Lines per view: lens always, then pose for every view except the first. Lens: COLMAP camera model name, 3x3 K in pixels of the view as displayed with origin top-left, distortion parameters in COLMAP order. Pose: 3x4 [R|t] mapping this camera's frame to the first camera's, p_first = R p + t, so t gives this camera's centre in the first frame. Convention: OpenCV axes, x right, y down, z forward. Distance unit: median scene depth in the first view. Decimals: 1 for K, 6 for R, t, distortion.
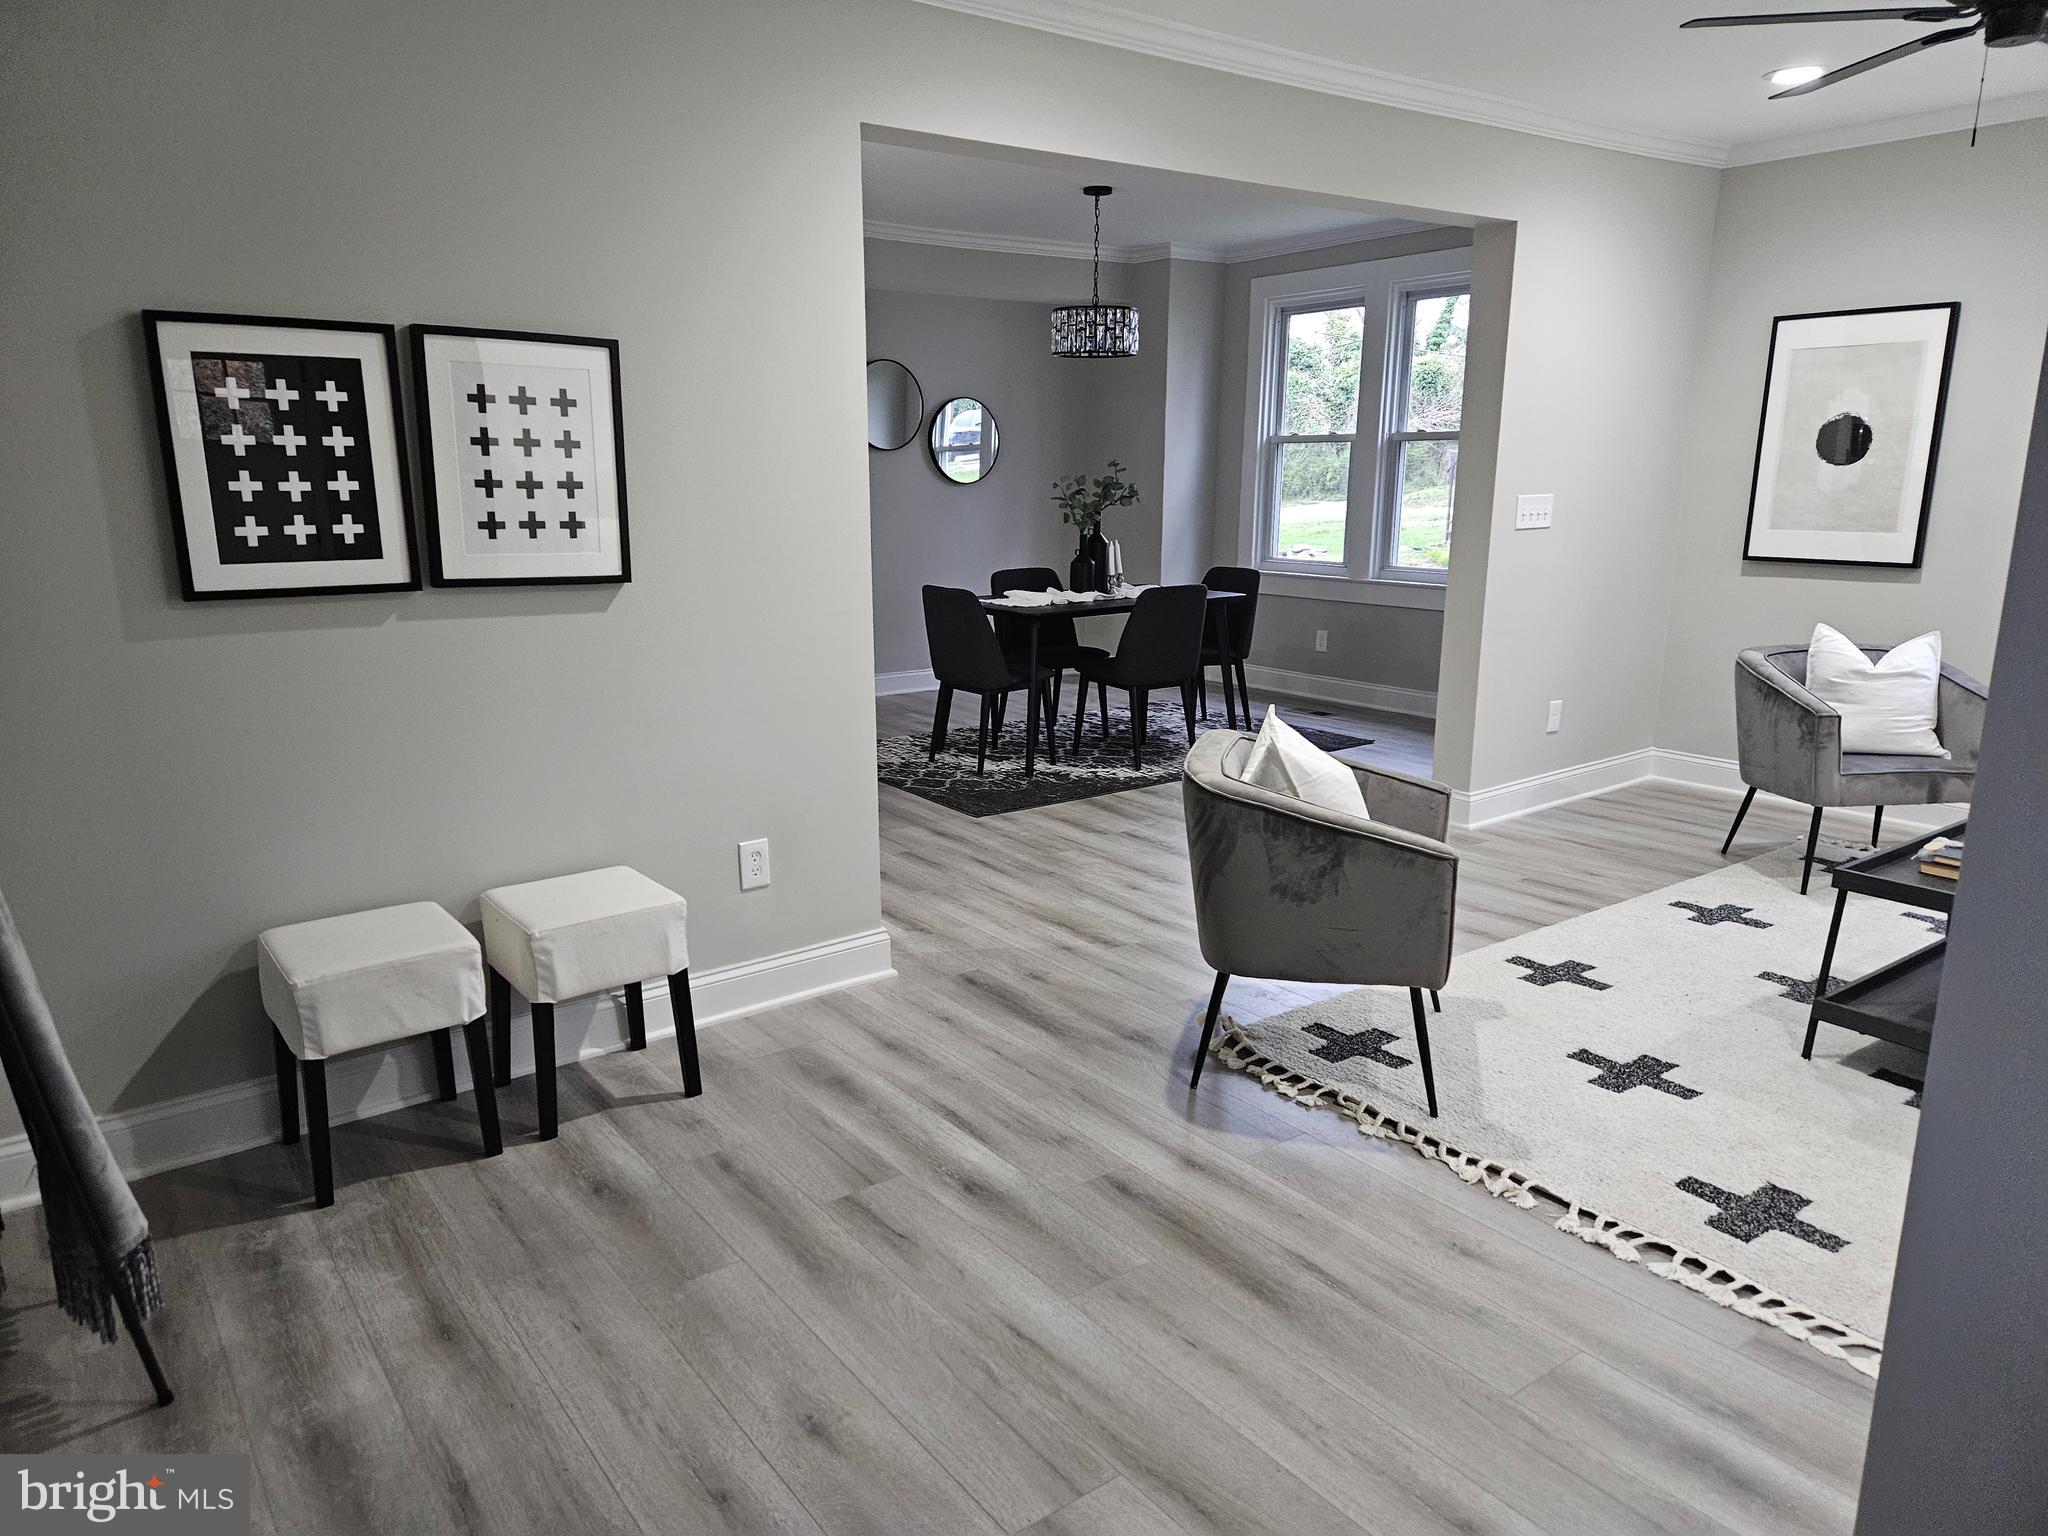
lens RADIAL K [[1361.7, 0, 1001.9], [0, 1361.7, 800.4], [0, 0, 1]] dist [0.082398, -0.078361]
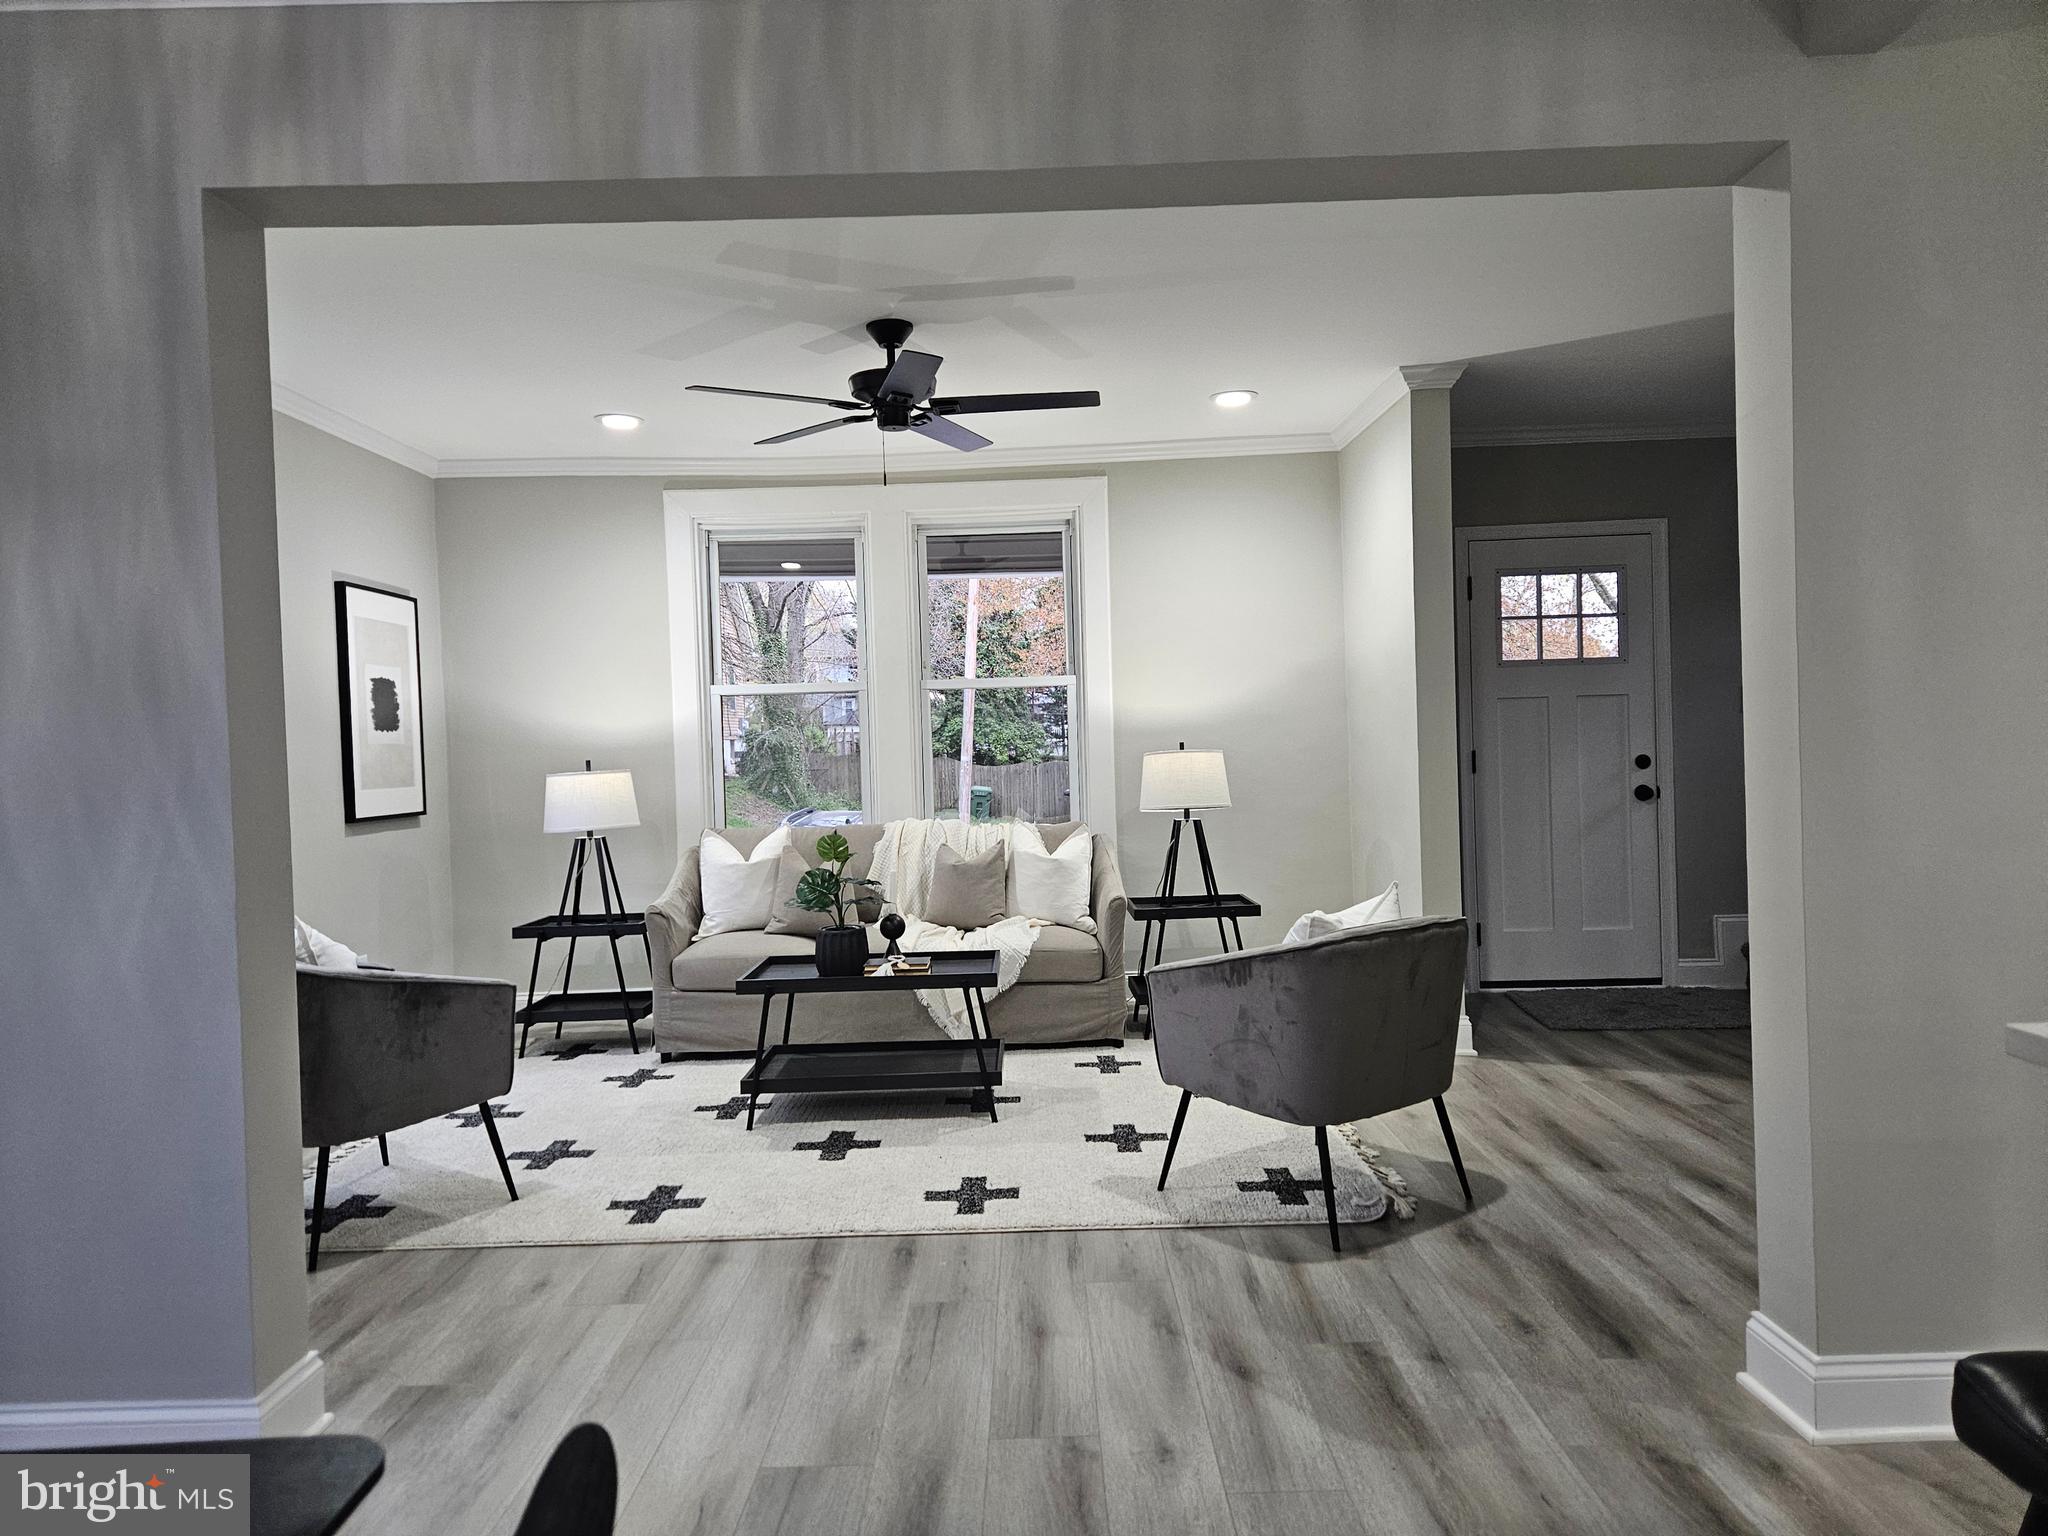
lens RADIAL K [[1361.7, 0, 1033.4], [0, 1361.7, 781.0], [0, 0, 1]] dist [0.082398, -0.078361]
pose [[-0.806435, 0.008313, 0.591264, -0.206432], [0.173496, 0.959220, 0.223149, -0.365700], [-0.565297, 0.282537, -0.774991, 1.658252]]
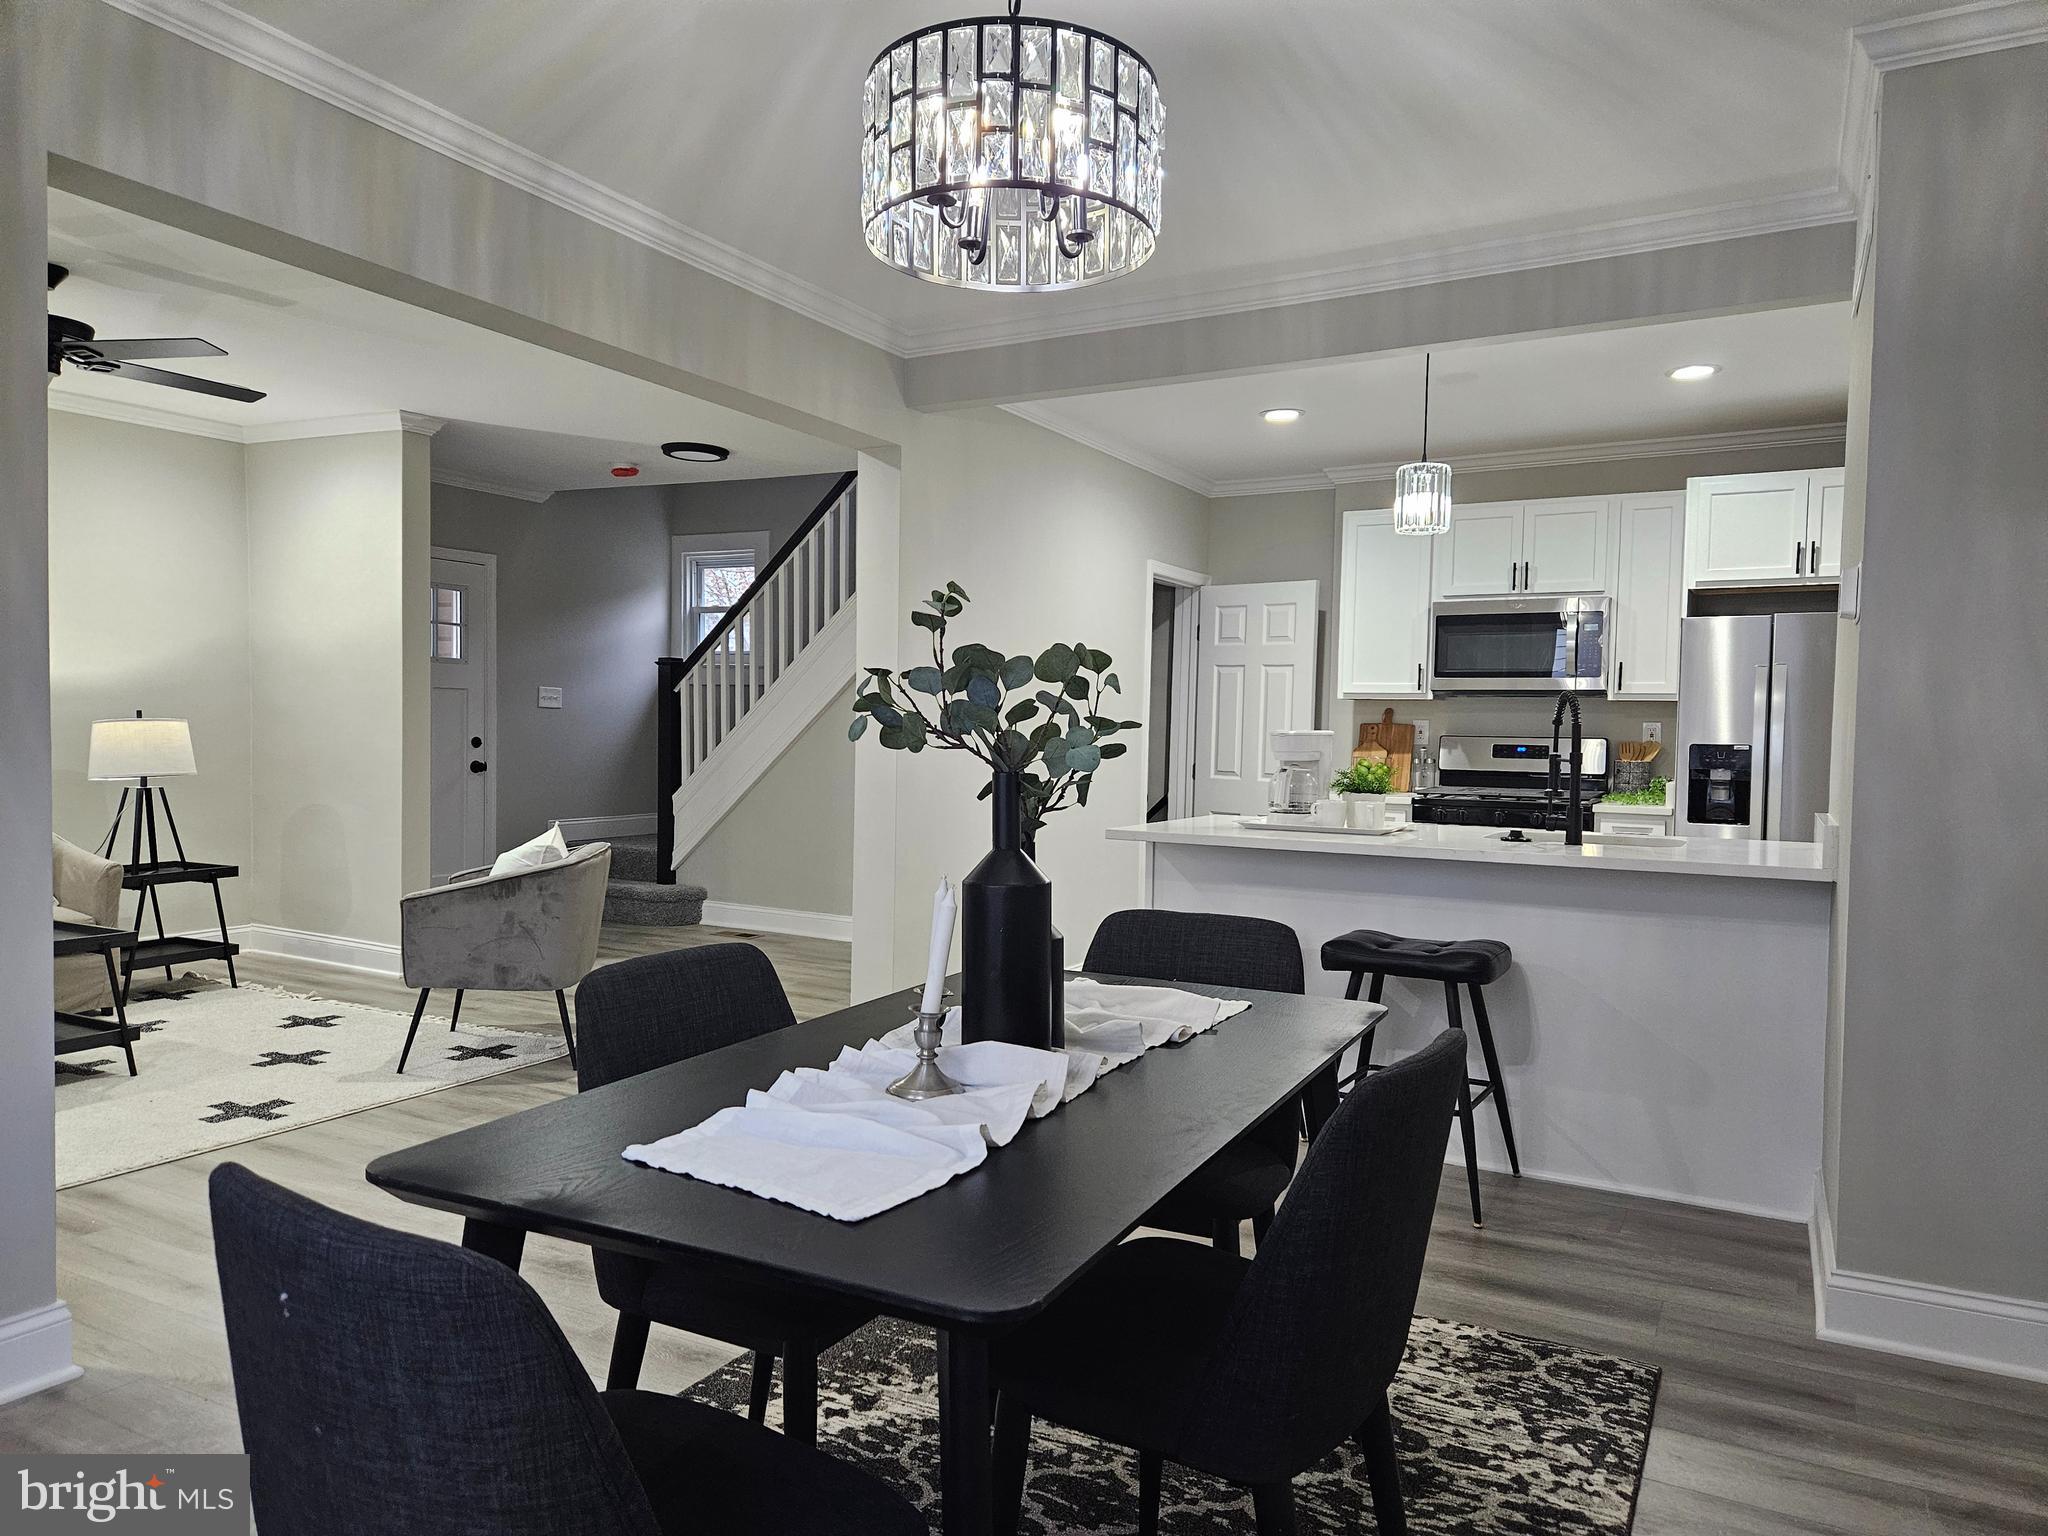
lens RADIAL K [[1361.7, 0, 1035.2], [0, 1361.7, 804.4], [0, 0, 1]] dist [0.082398, -0.078361]
pose [[-0.903306, 0.011858, -0.428833, 0.310711], [-0.119025, 0.953445, 0.277083, -0.486015], [0.412154, 0.301332, -0.859842, 2.142857]]
